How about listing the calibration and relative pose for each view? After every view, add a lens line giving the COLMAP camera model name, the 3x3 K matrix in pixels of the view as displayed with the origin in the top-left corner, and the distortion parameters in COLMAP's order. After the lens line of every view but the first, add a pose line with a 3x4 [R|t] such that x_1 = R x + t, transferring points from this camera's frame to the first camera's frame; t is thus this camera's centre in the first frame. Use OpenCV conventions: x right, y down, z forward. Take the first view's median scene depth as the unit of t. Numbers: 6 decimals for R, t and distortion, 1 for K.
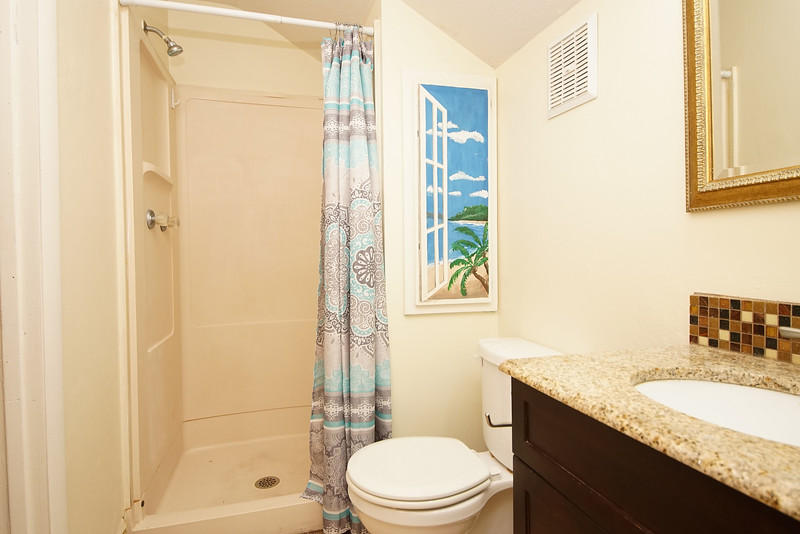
lens RADIAL K [[431.9, 0, 400.9], [0, 431.9, 267.0], [0, 0, 1]] dist [0.000852, -0.002599]
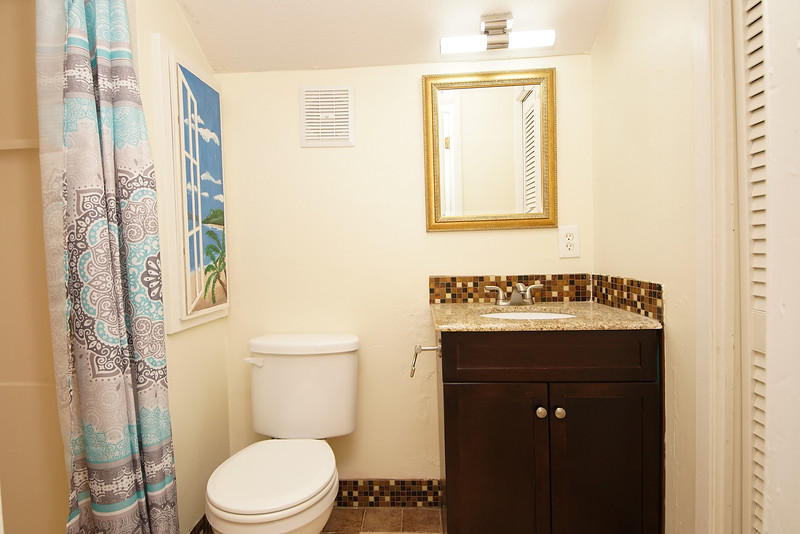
lens RADIAL K [[431.9, 0, 402.2], [0, 431.9, 265.1], [0, 0, 1]] dist [0.000852, -0.002599]
pose [[0.300886, -0.031301, 0.953146, -0.645034], [0.047198, 0.998725, 0.017898, -0.015291], [-0.952491, 0.039601, 0.301980, 0.325495]]
